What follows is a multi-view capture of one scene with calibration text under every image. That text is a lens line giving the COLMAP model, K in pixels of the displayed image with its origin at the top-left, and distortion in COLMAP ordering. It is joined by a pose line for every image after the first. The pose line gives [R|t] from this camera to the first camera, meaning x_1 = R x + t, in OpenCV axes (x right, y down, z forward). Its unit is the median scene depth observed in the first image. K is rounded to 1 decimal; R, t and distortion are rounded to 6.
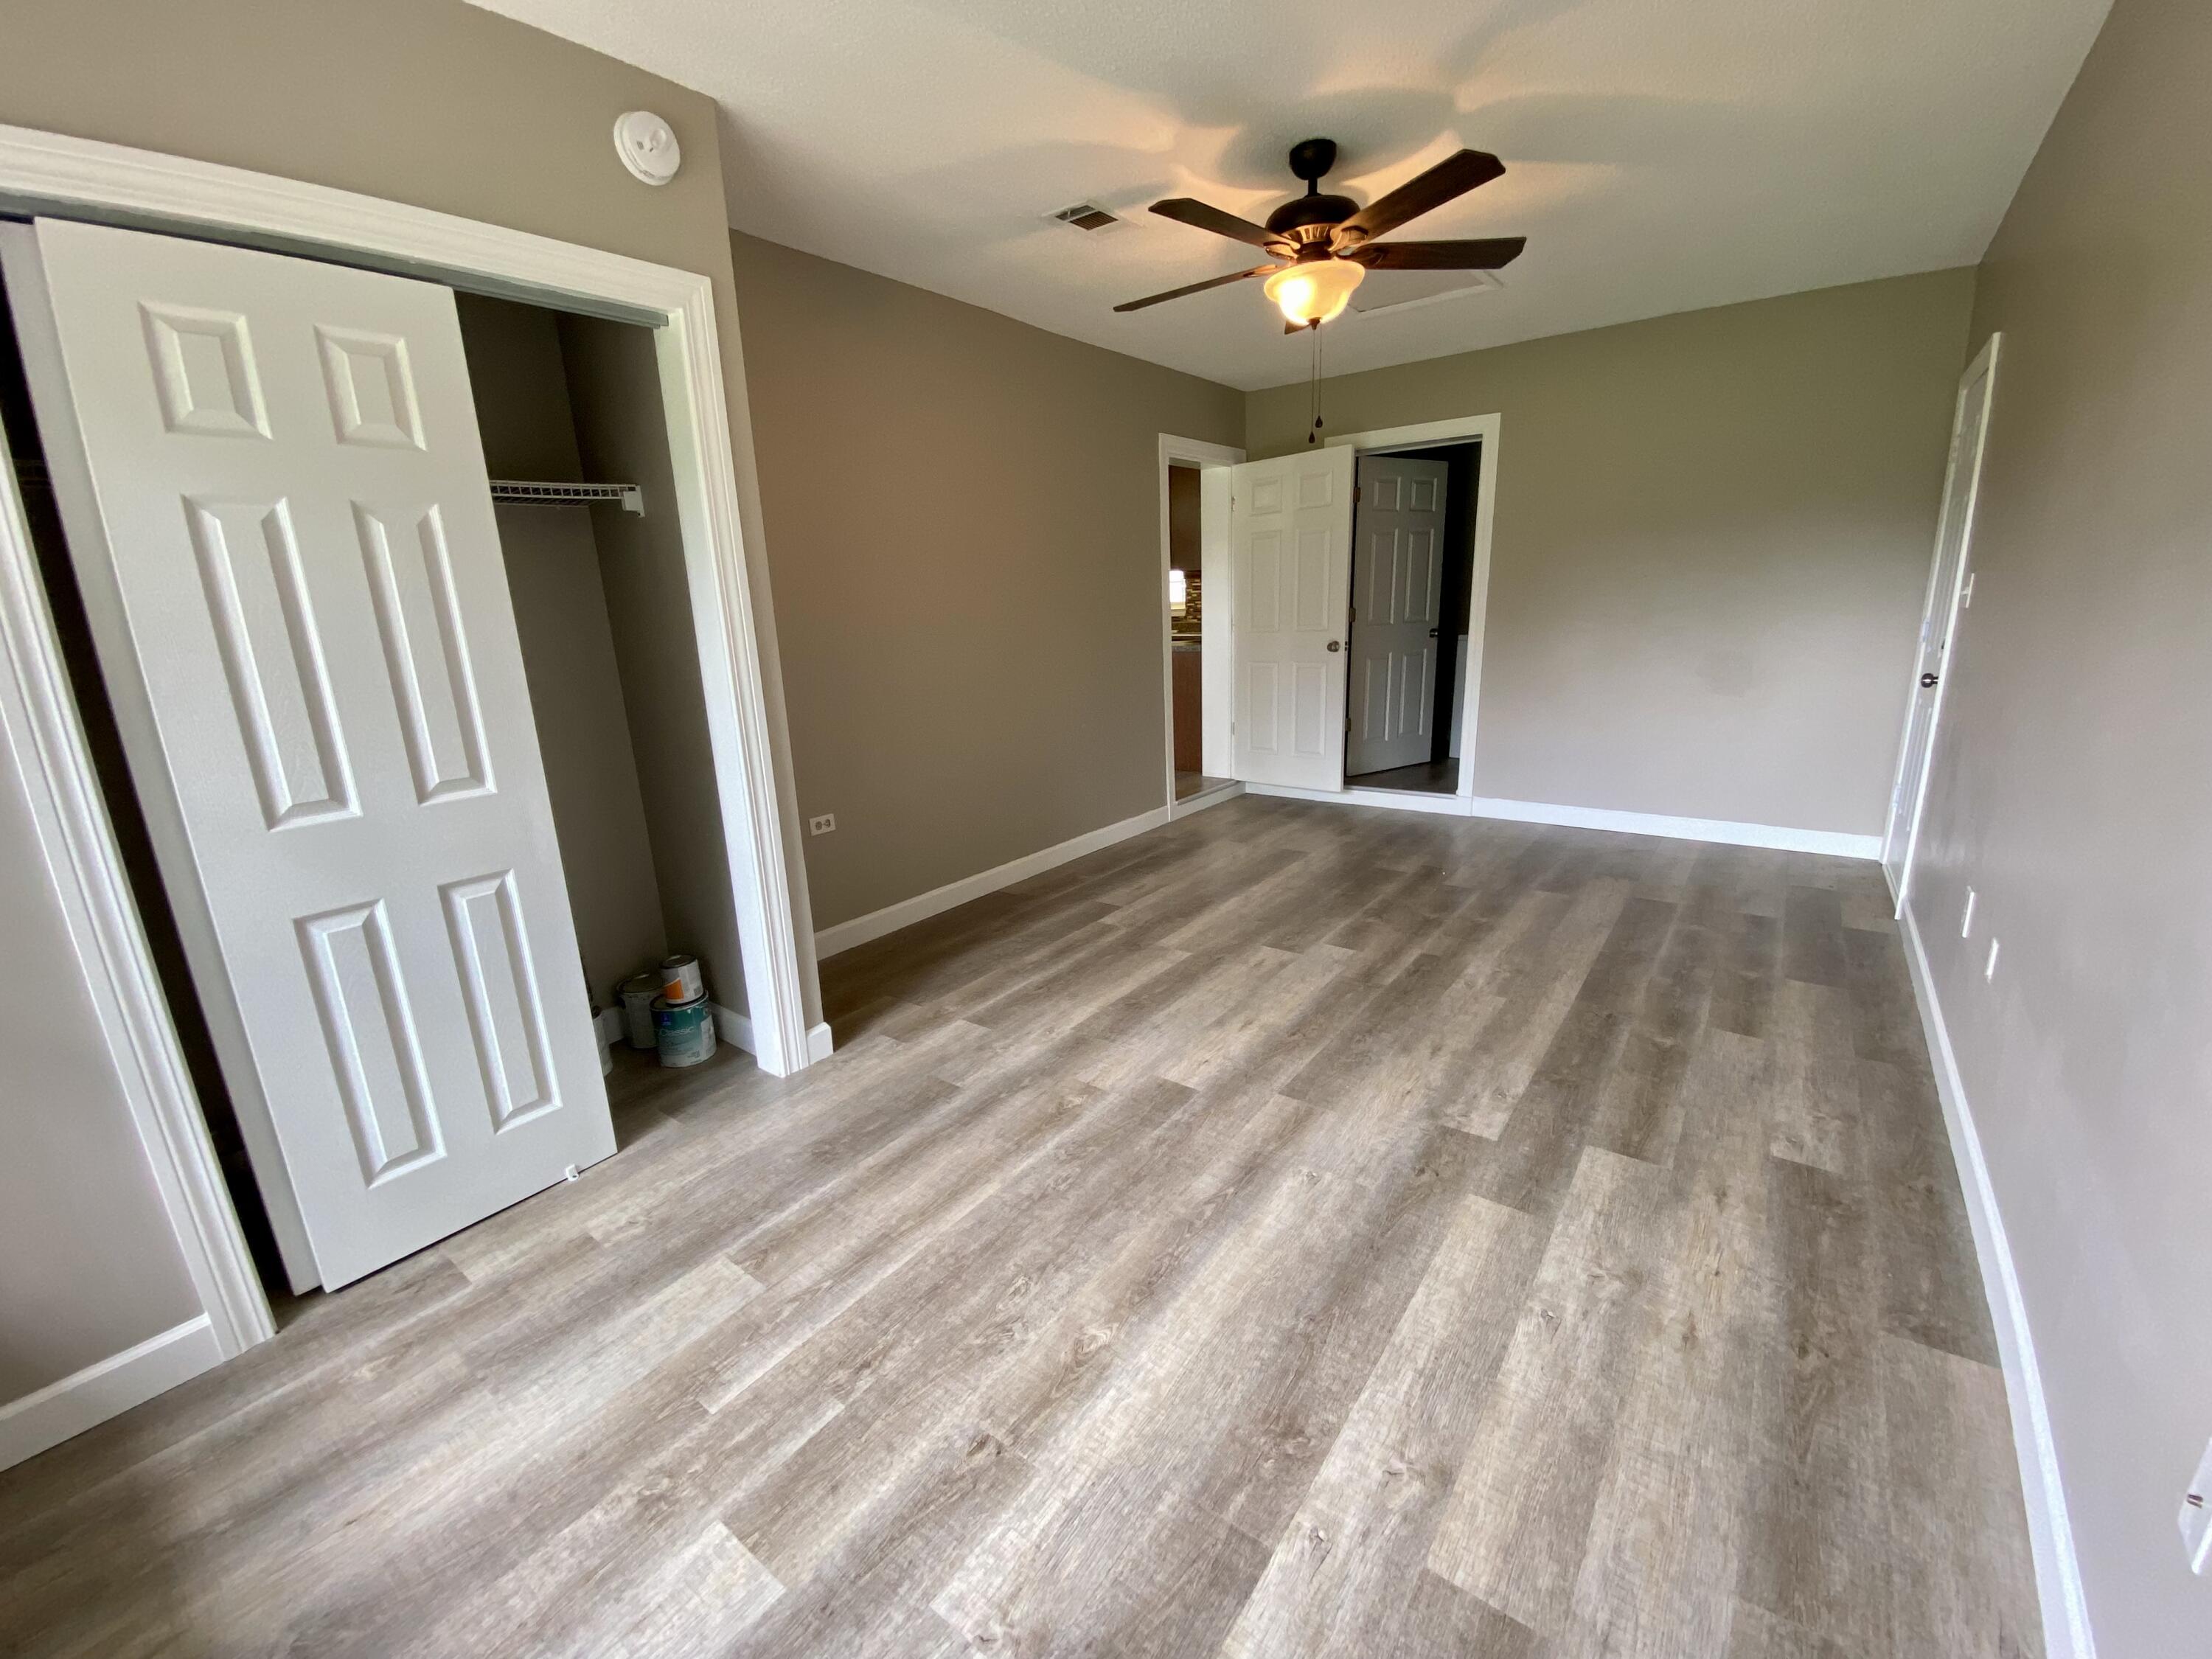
lens RADIAL K [[895.1, 0, 1100.0], [0, 895.1, 838.4], [0, 0, 1]] dist [0.023045, -0.018573]
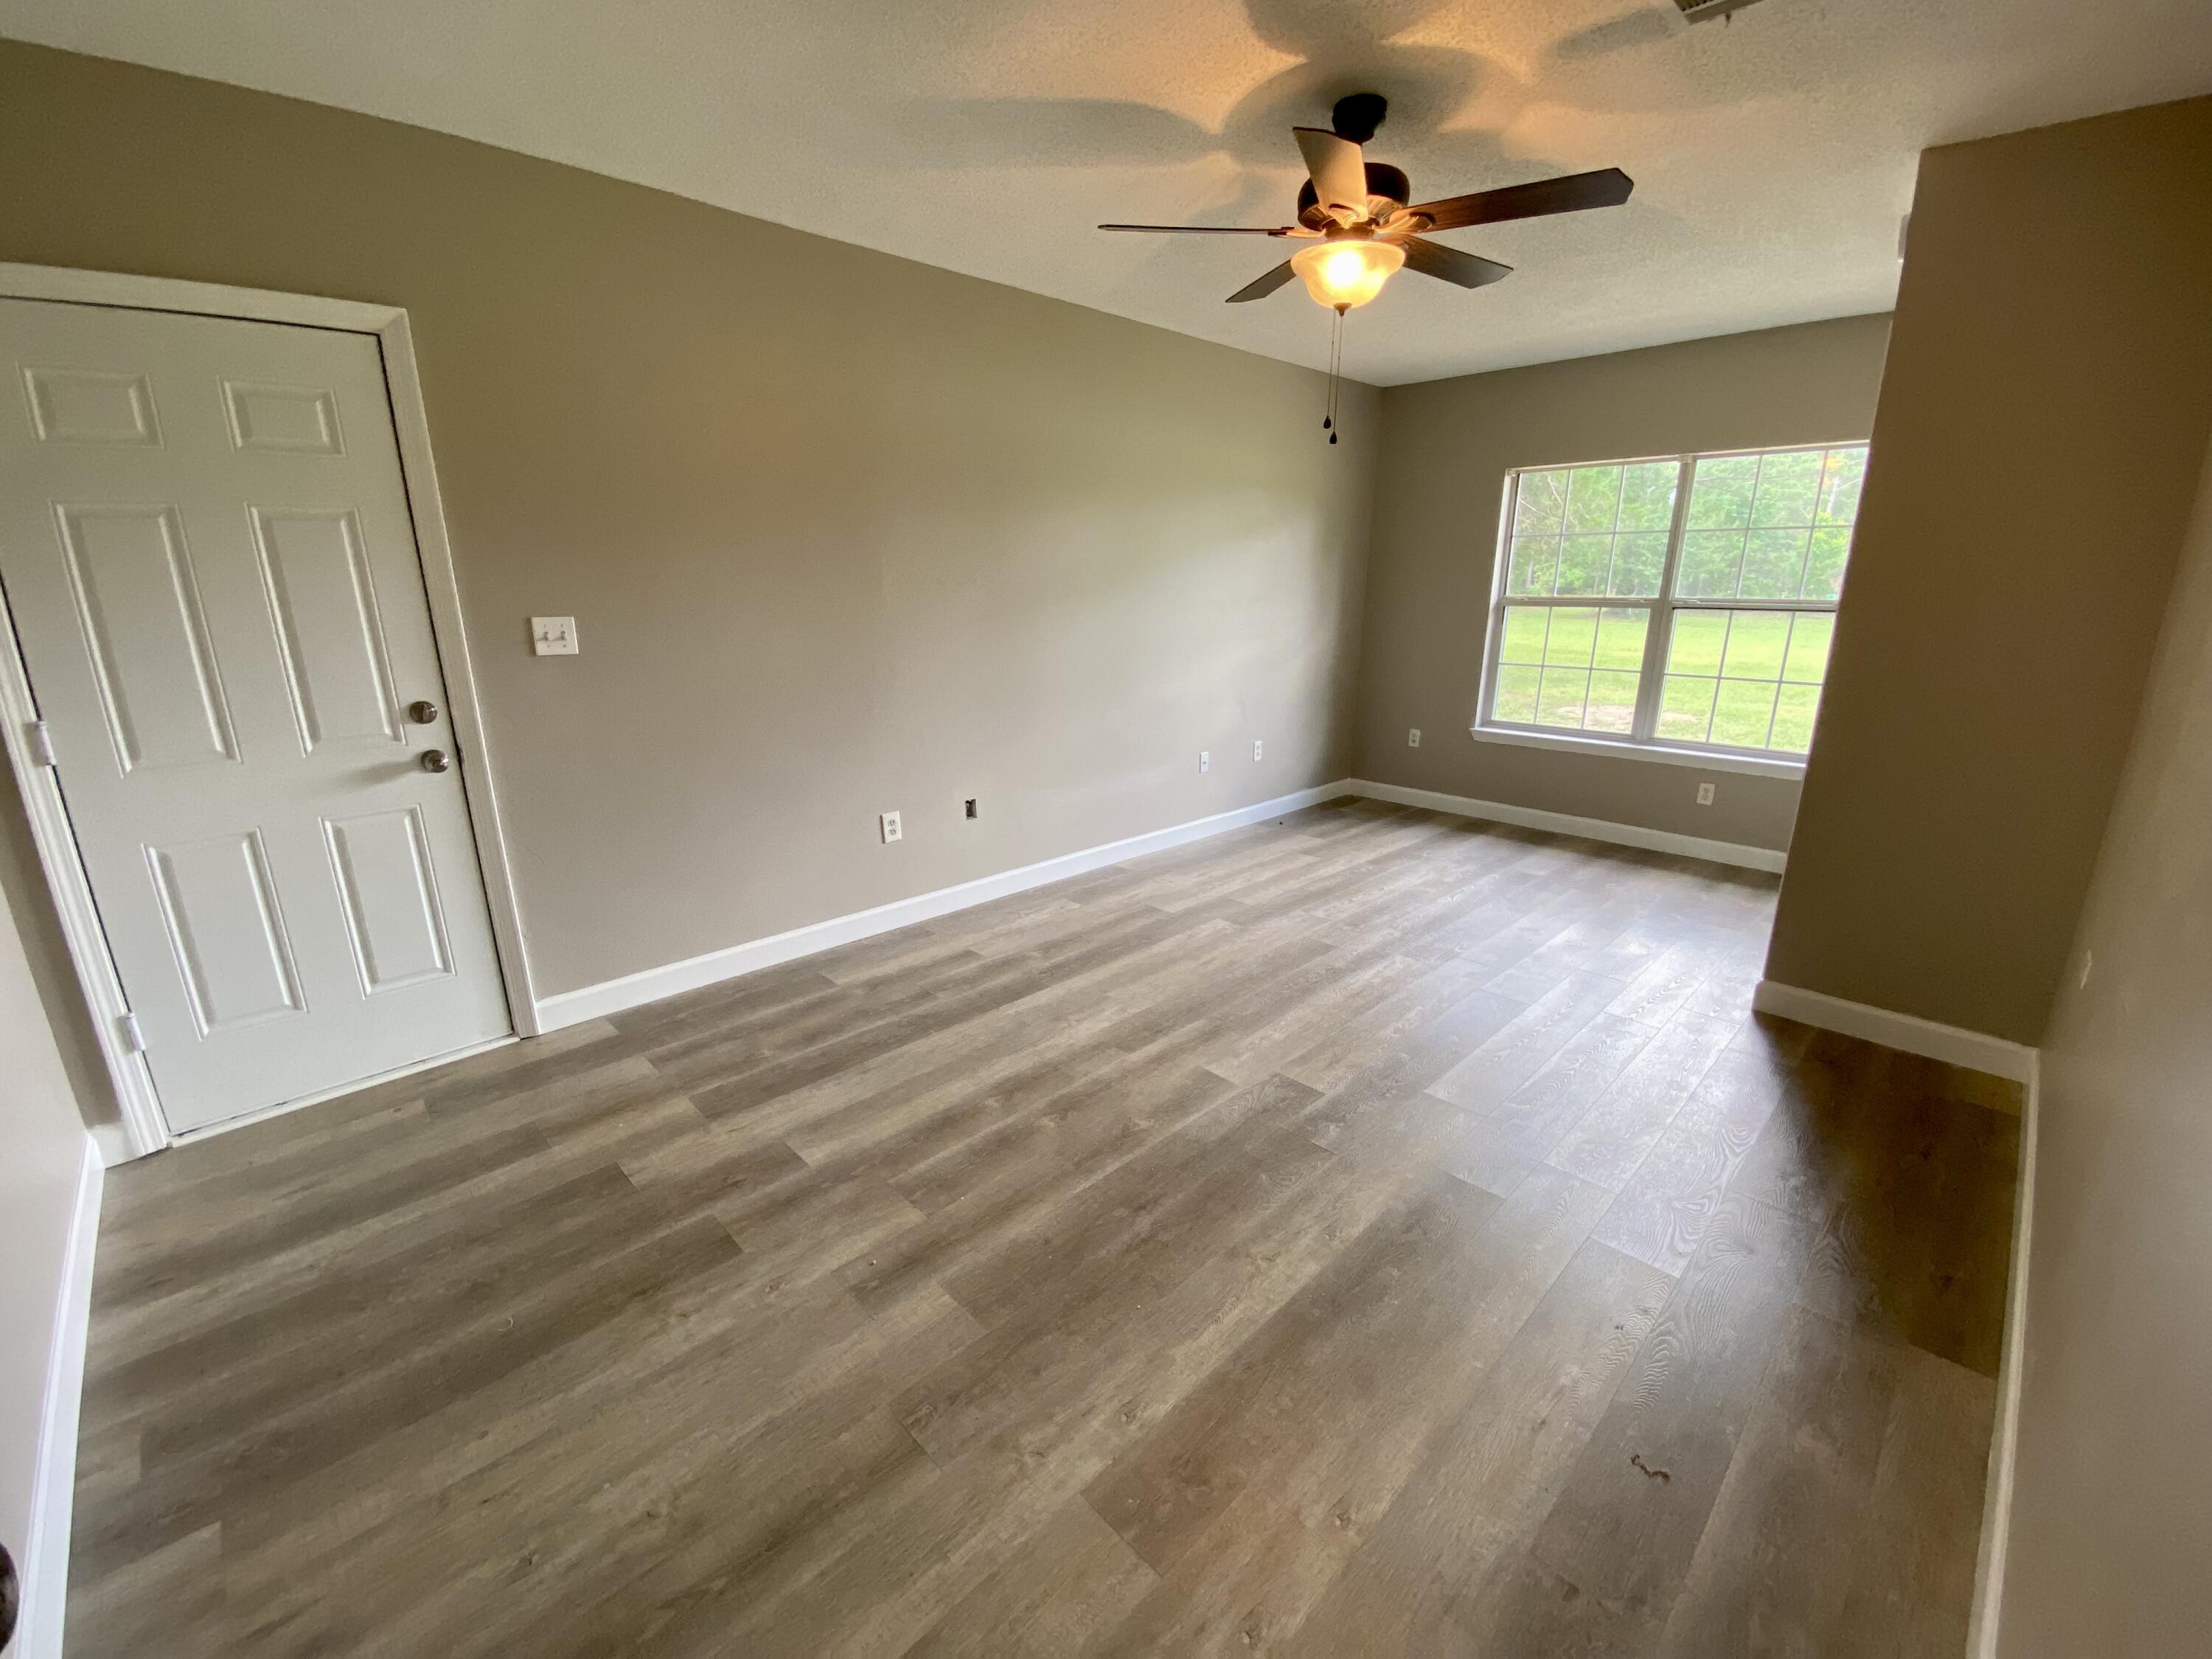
lens RADIAL K [[895.1, 0, 1100.0], [0, 895.1, 838.4], [0, 0, 1]] dist [0.023045, -0.018573]
pose [[-0.987337, -0.001248, 0.158634, 0.290577], [0.079414, 0.861762, 0.501058, -0.520865], [-0.137330, 0.507311, -0.850750, 1.823986]]
